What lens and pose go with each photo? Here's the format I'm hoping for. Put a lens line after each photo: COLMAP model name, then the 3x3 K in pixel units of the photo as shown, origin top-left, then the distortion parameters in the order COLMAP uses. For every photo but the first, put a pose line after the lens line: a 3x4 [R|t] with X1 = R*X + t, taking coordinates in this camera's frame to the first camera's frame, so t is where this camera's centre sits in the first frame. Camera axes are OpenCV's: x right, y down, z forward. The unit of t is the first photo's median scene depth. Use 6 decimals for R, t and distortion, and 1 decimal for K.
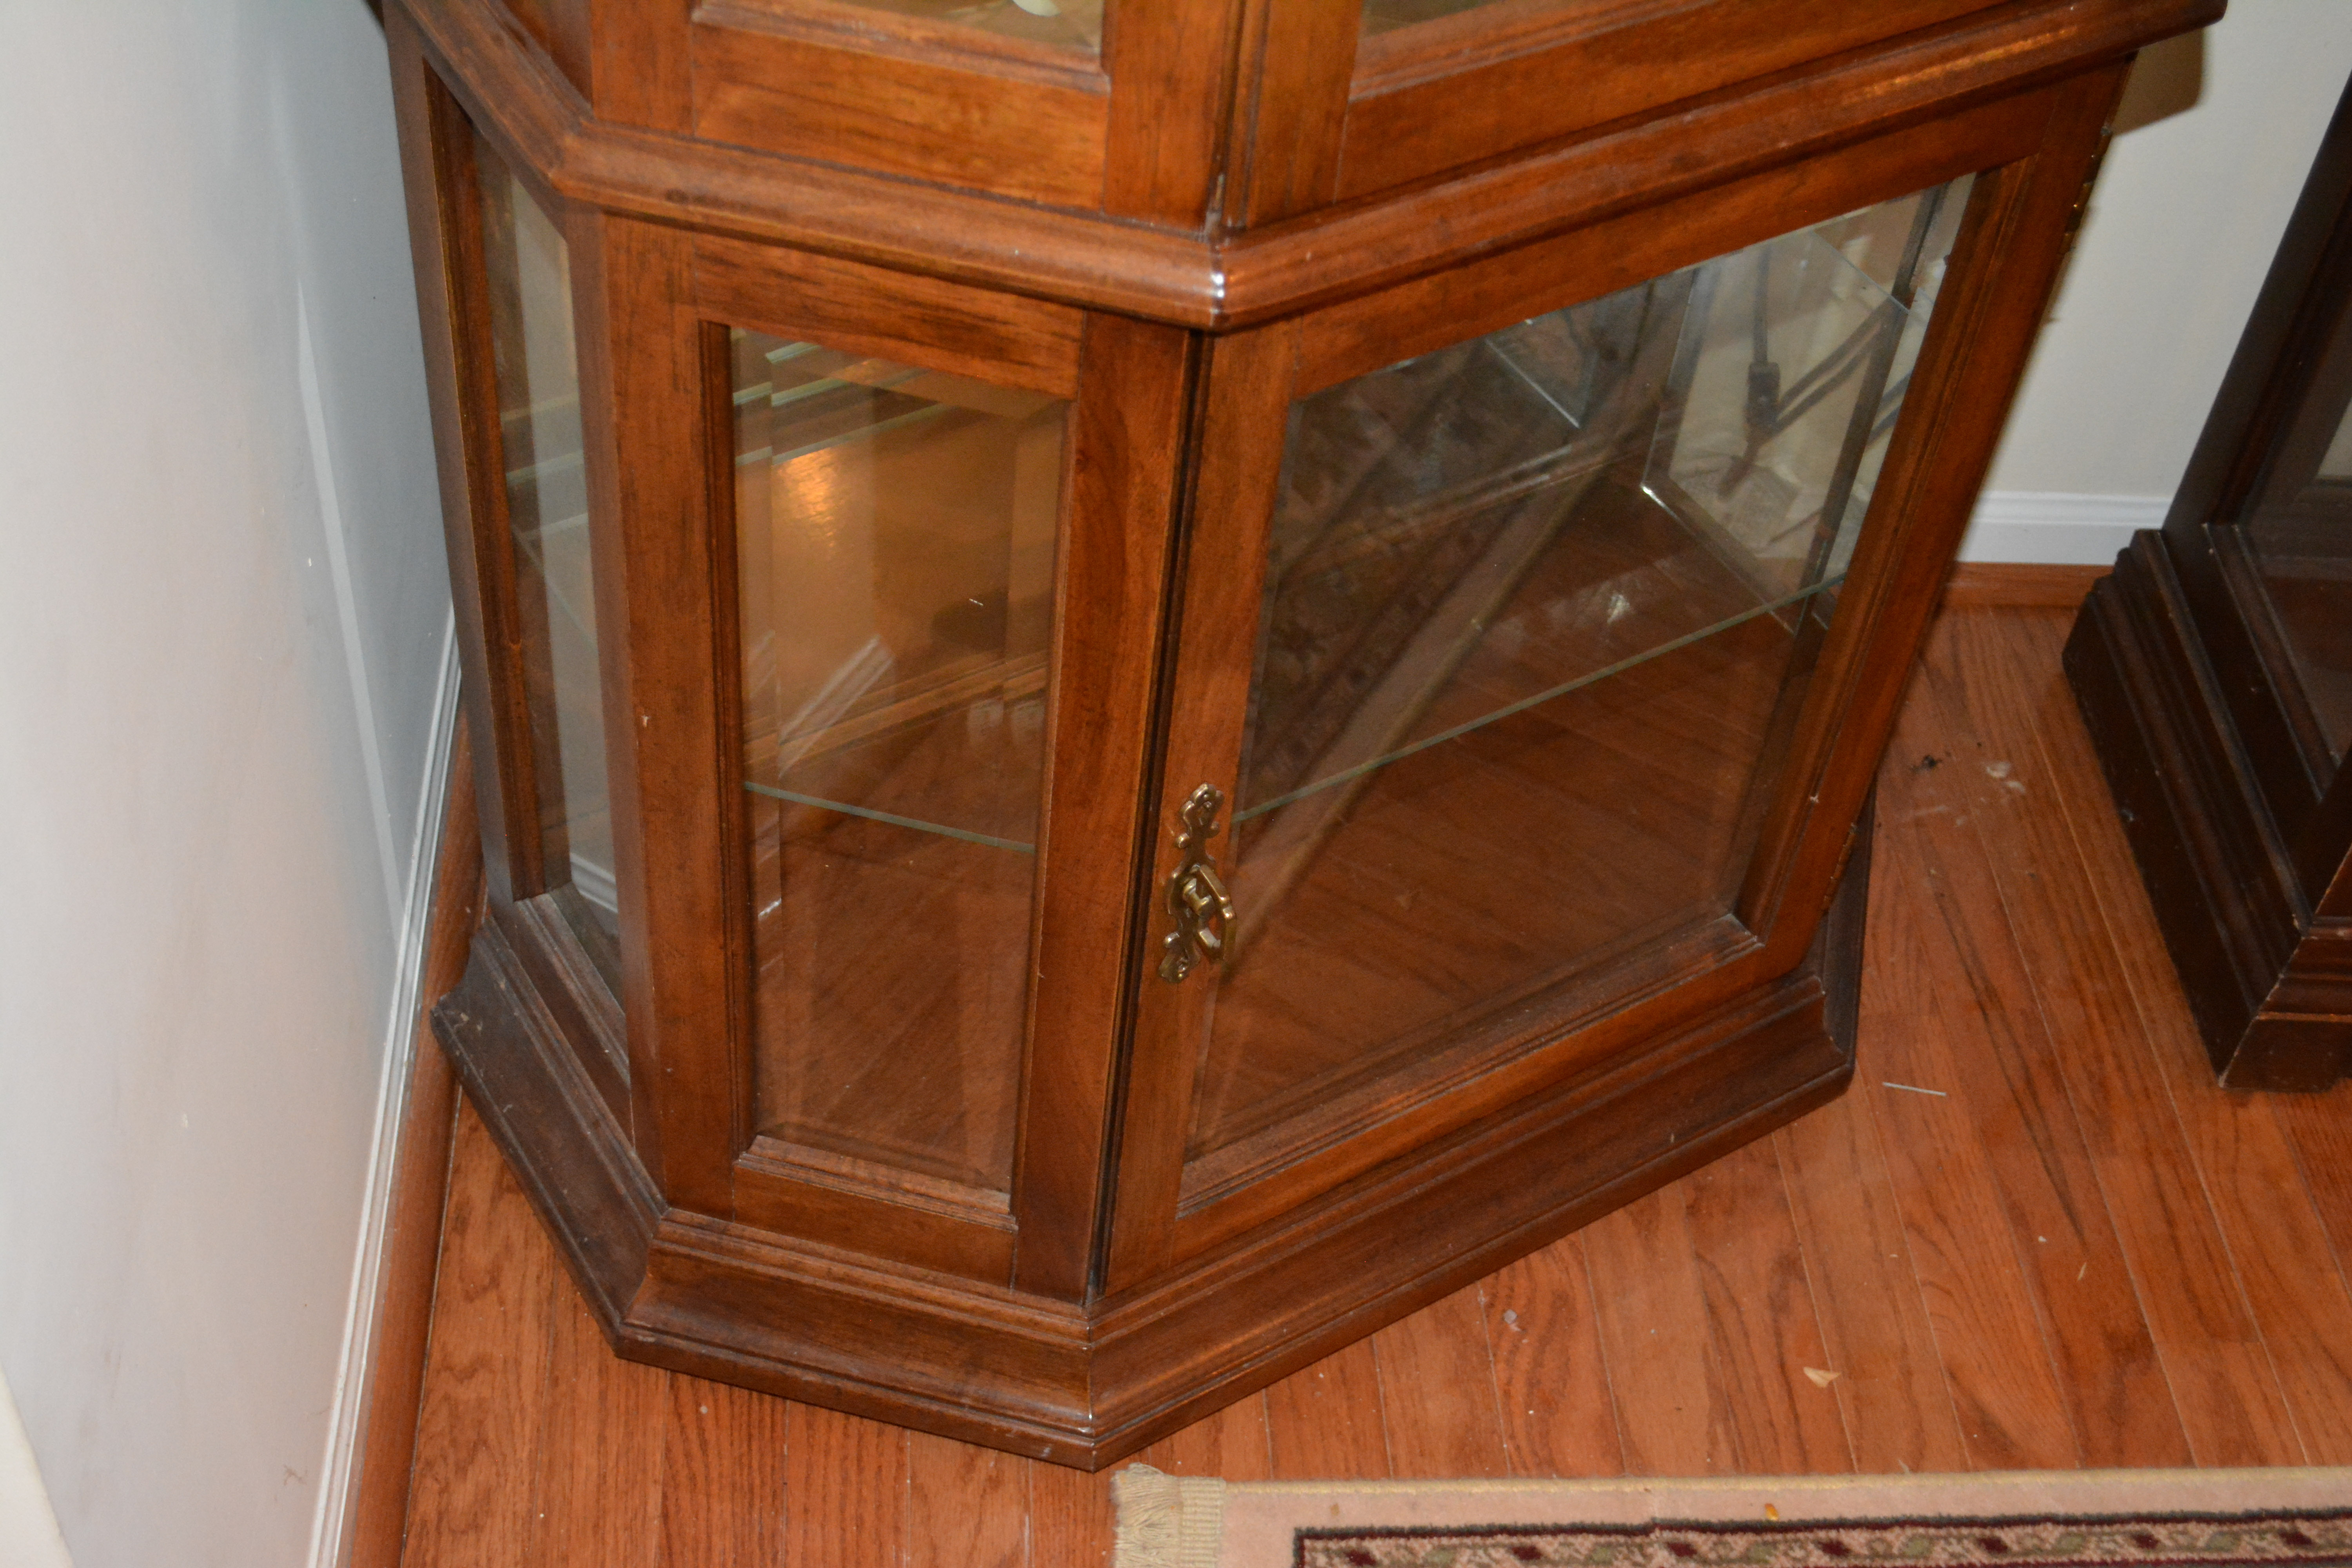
lens RADIAL K [[2932.4, 0, 1174.1], [0, 2932.4, 774.1], [0, 0, 1]] dist [-0.047546, 0.000000]
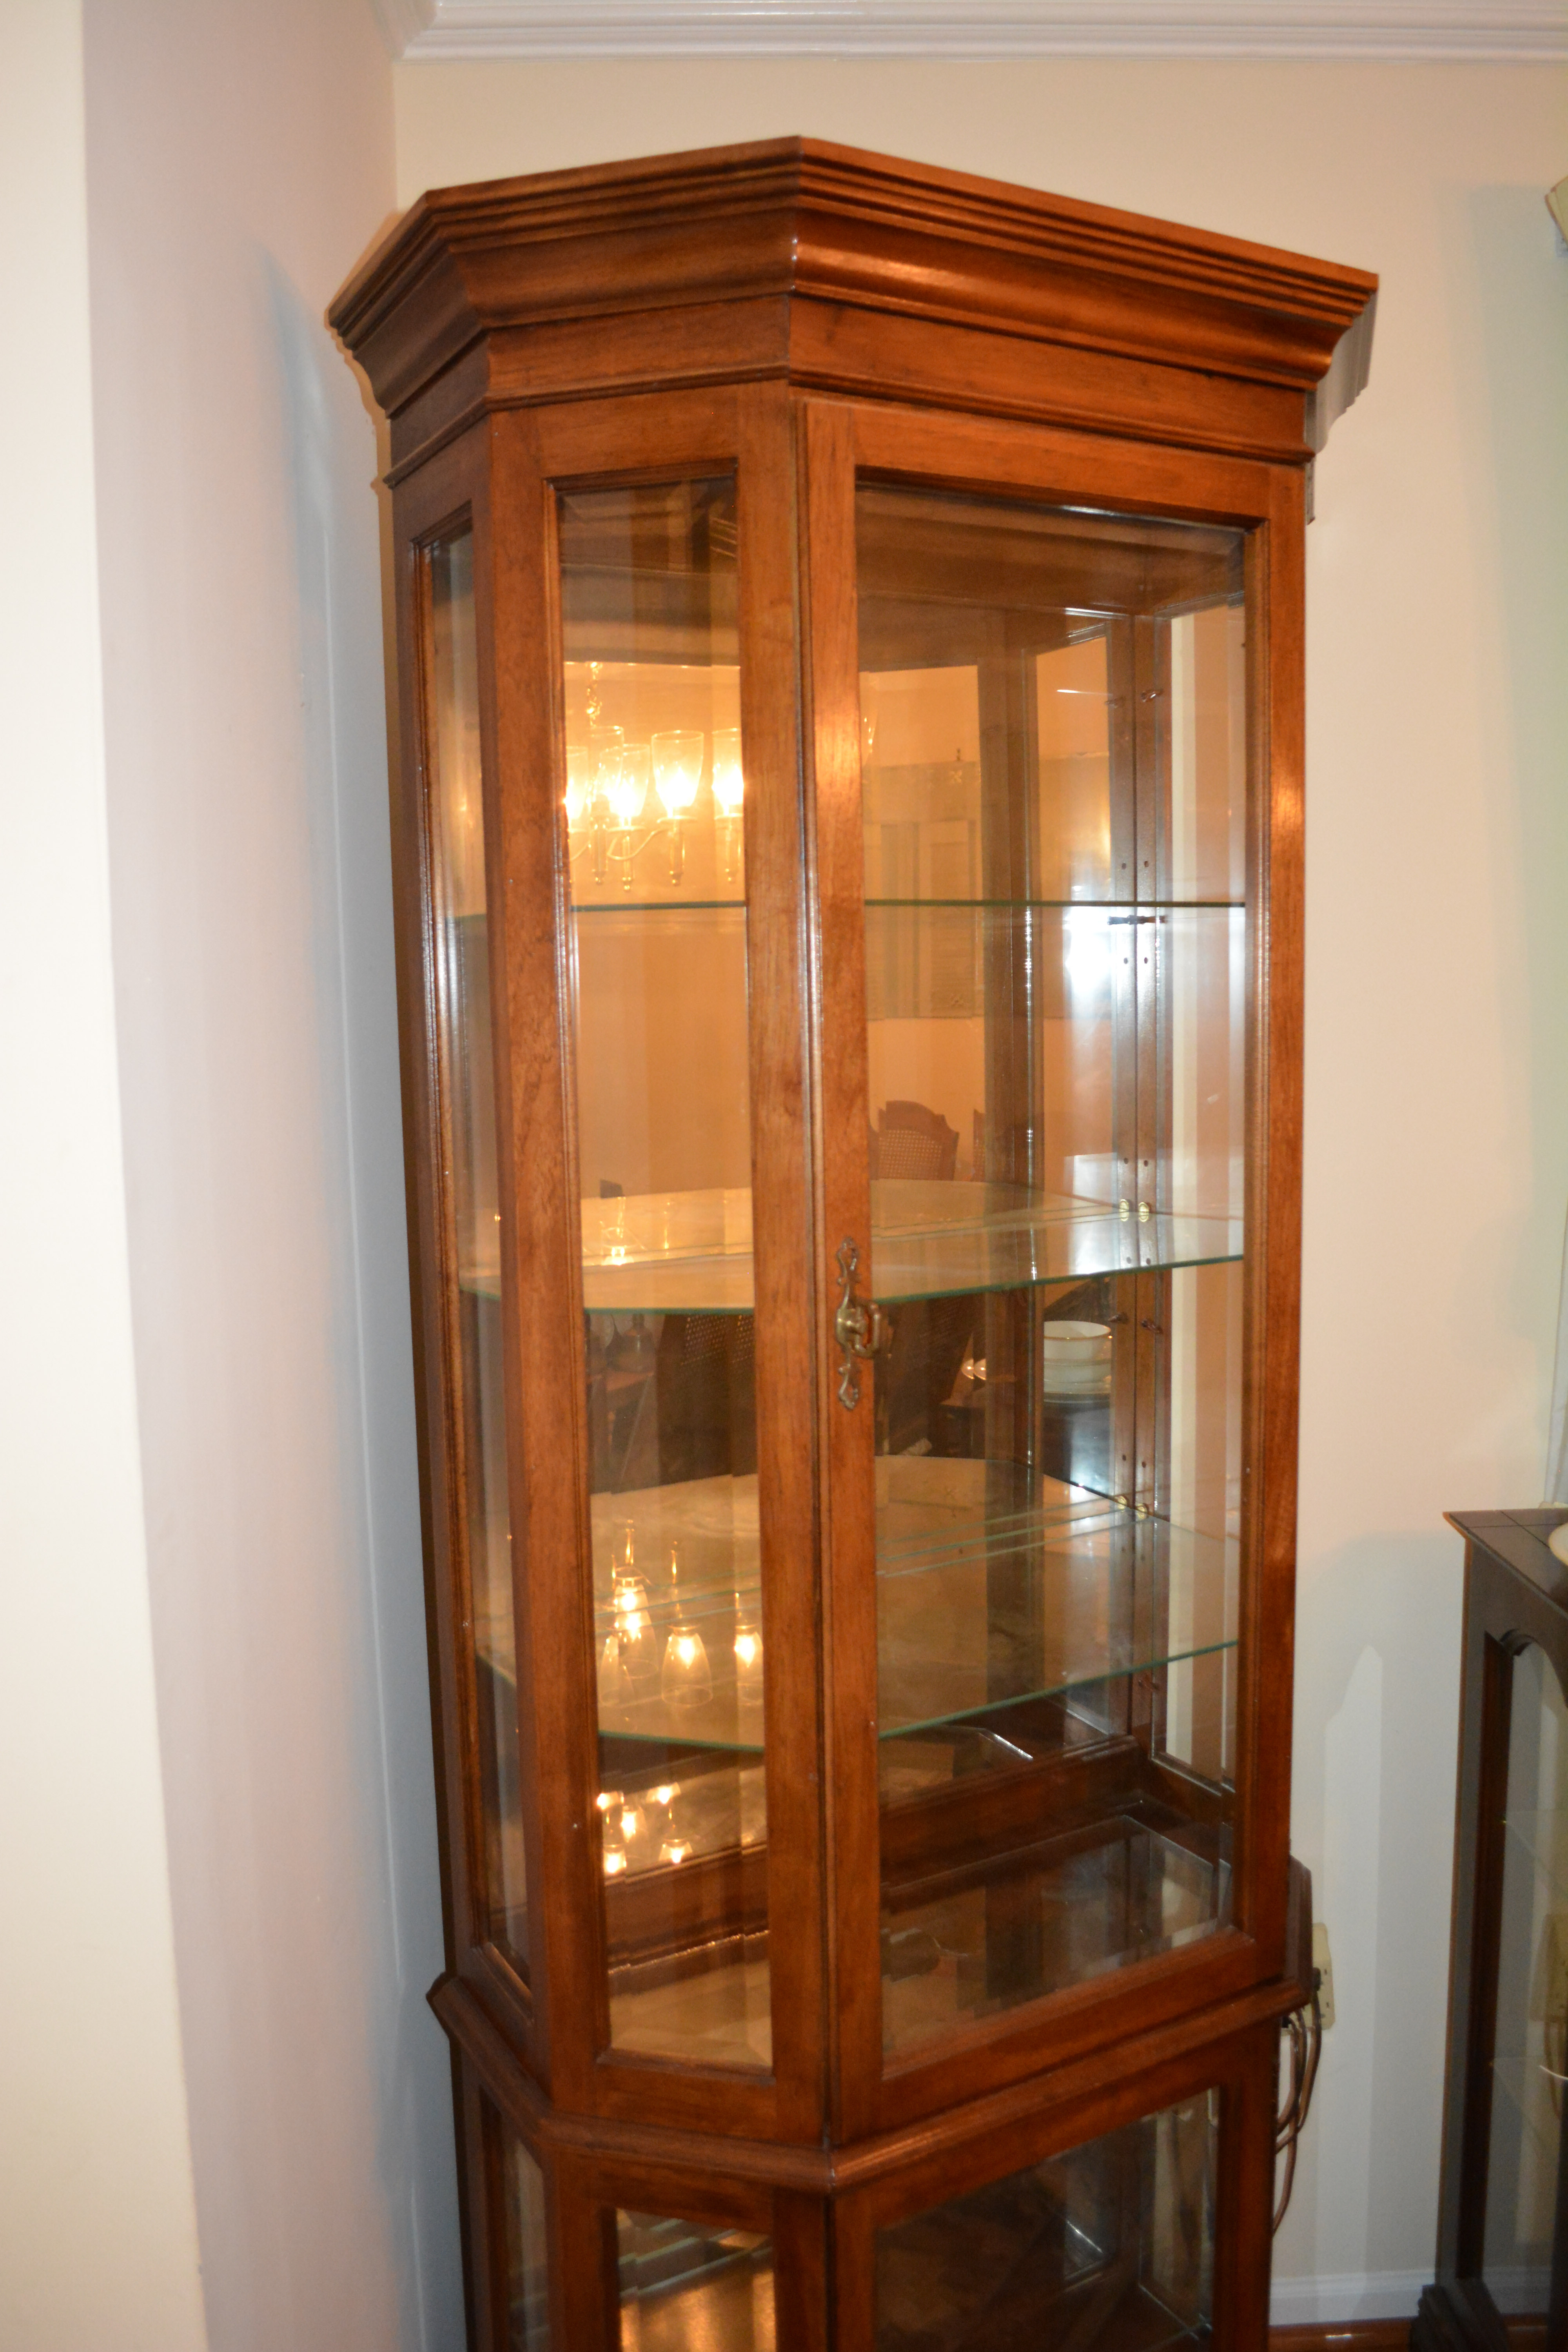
lens RADIAL K [[1826.5, 0, 779.1], [0, 1826.5, 1173.0], [0, 0, 1]] dist [-0.078935, -0.009682]
pose [[0.994161, -0.095881, -0.049515, 0.077163], [0.041656, 0.764266, -0.643555, 0.079916], [0.099547, 0.637734, 0.763797, -0.343068]]
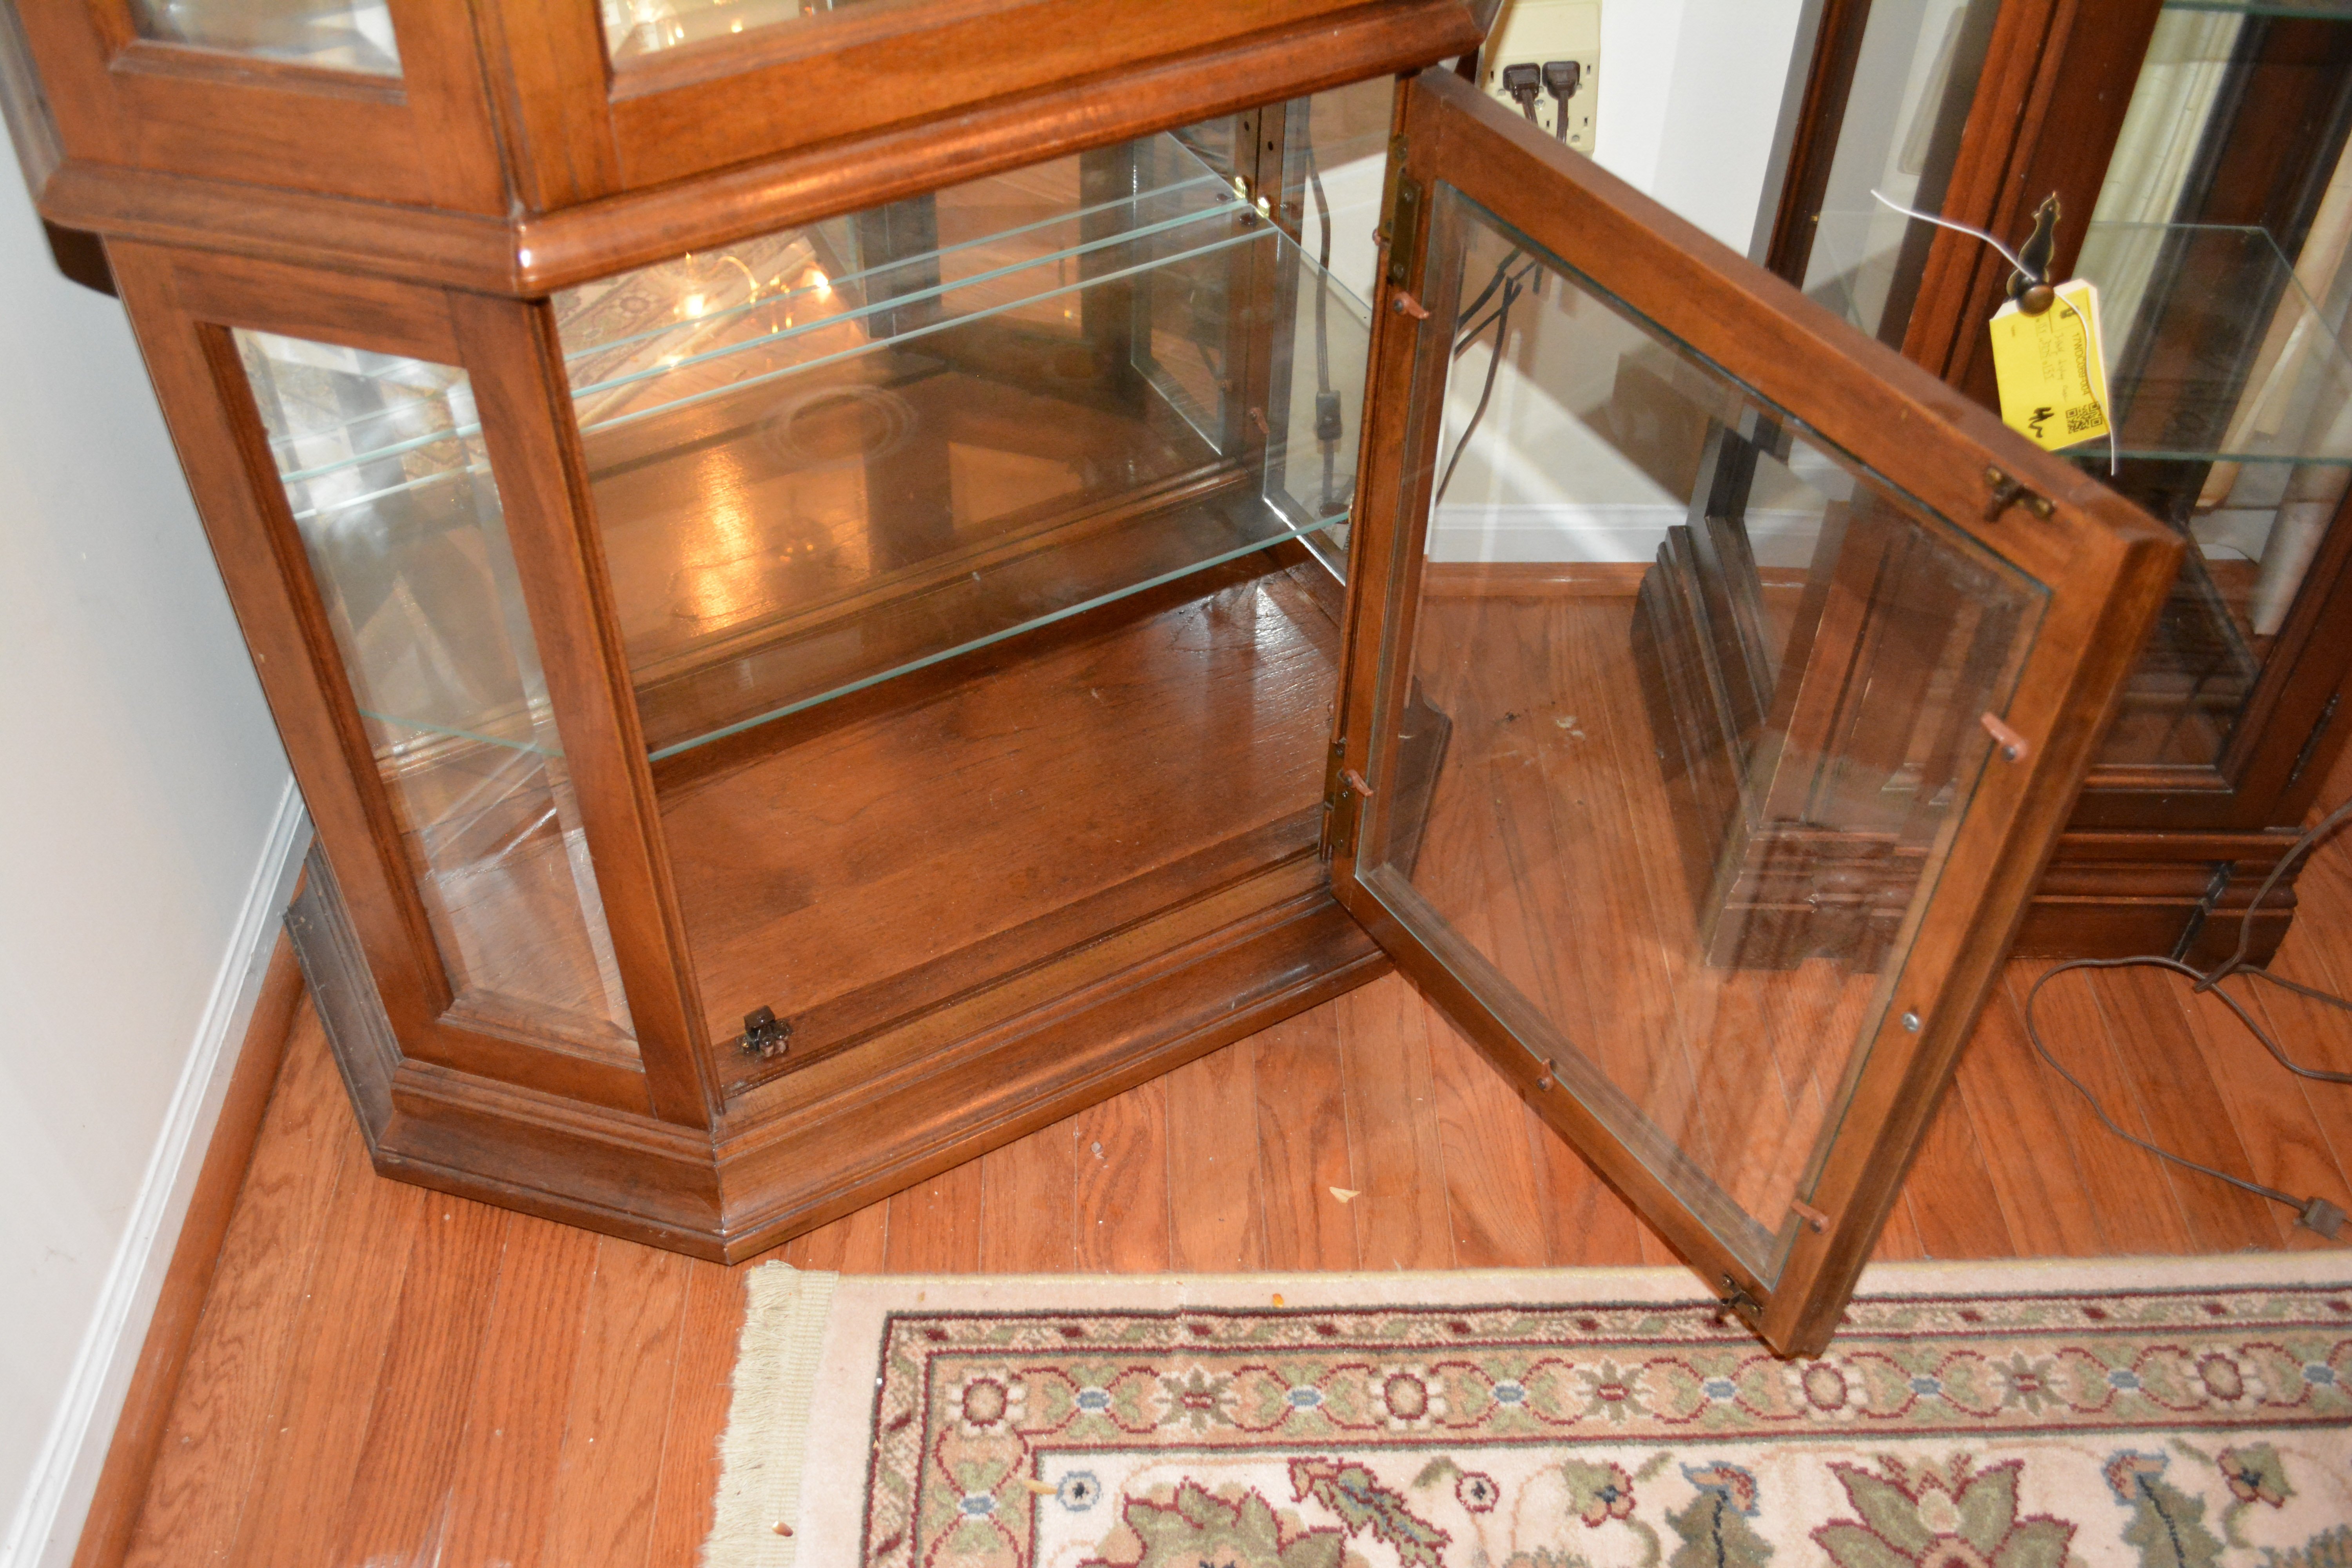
lens RADIAL K [[2123.0, 0, 1176.2], [0, 2123.0, 772.8], [0, 0, 1]] dist [-0.067170, -0.018133]
pose [[0.997005, -0.019940, -0.074724, 0.235141], [0.018323, 0.999584, -0.022262, 0.048913], [0.075137, 0.020826, 0.996956, 0.099818]]
